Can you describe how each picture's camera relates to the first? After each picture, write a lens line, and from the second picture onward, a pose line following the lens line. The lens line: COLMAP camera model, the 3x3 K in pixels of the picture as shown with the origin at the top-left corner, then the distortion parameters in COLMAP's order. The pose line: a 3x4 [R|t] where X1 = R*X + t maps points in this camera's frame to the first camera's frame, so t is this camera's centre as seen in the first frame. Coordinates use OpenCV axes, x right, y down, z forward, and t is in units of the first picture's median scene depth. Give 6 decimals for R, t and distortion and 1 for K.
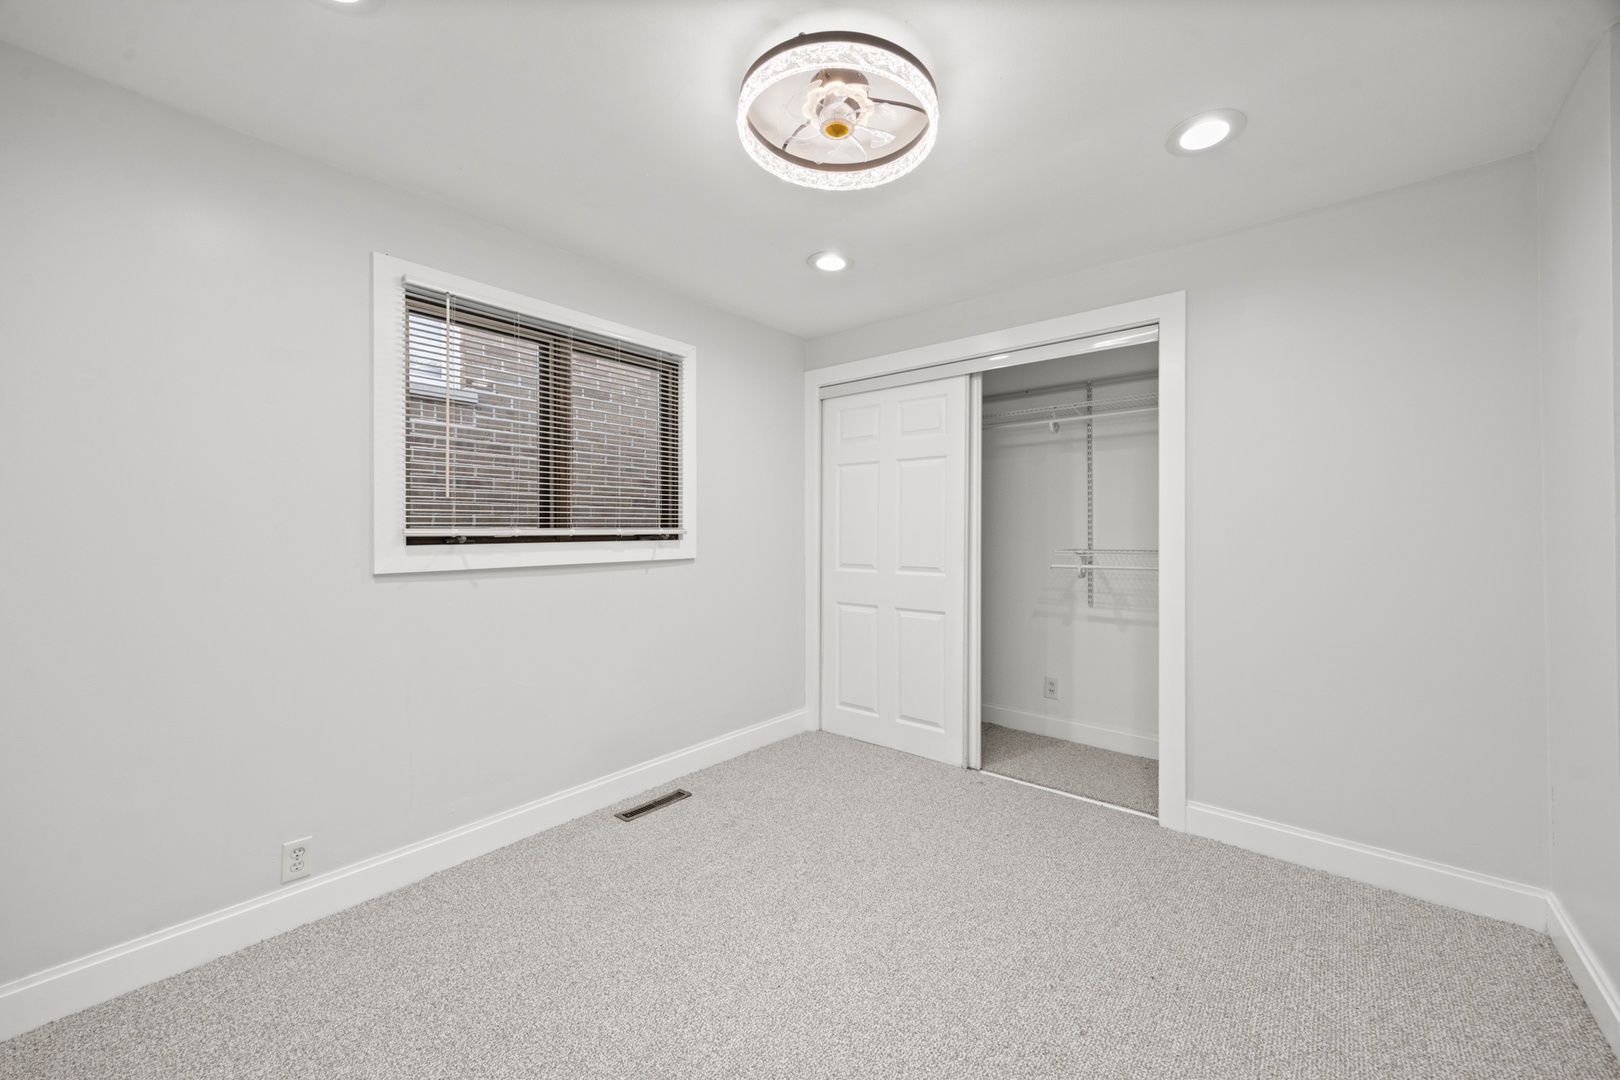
lens RADIAL K [[620.3, 0, 794.9], [0, 620.3, 530.6], [0, 0, 1]] dist [-0.002918, -0.000201]
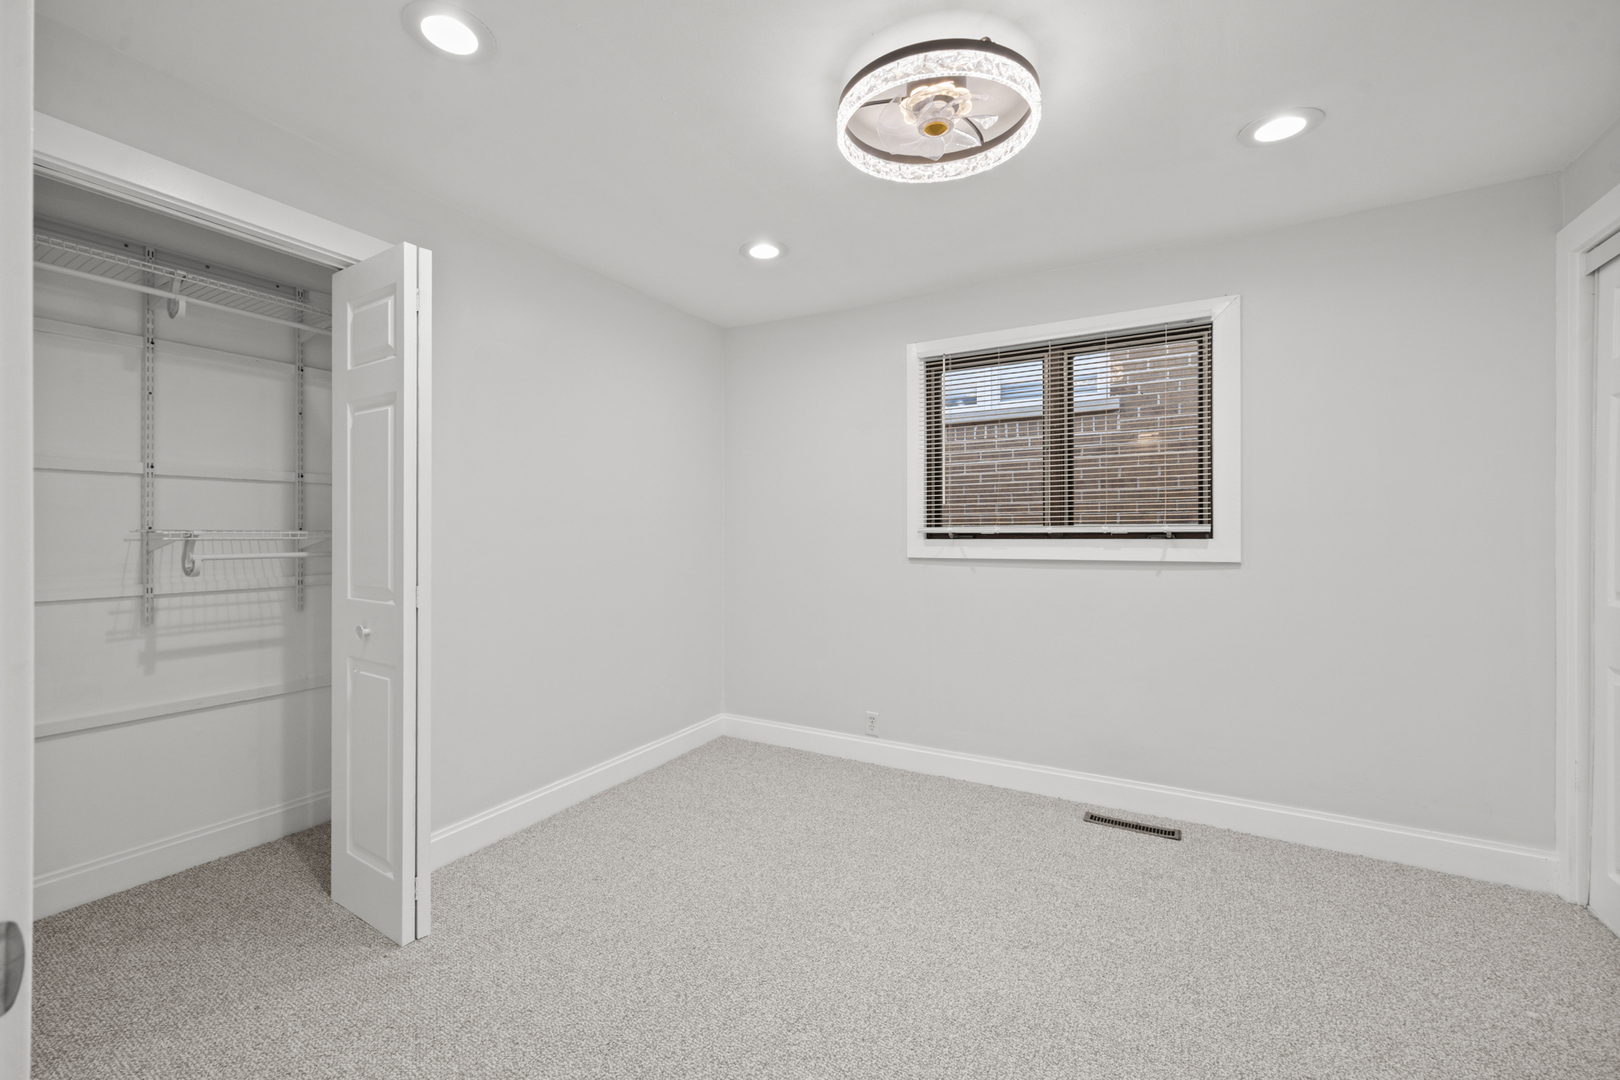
lens RADIAL K [[620.3, 0, 794.3], [0, 620.3, 537.8], [0, 0, 1]] dist [-0.002918, -0.000201]
pose [[0.187794, 0.012349, -0.982131, 0.548008], [0.004180, 0.999902, 0.013372, 0.000344], [0.982200, -0.006616, 0.187724, 0.321482]]
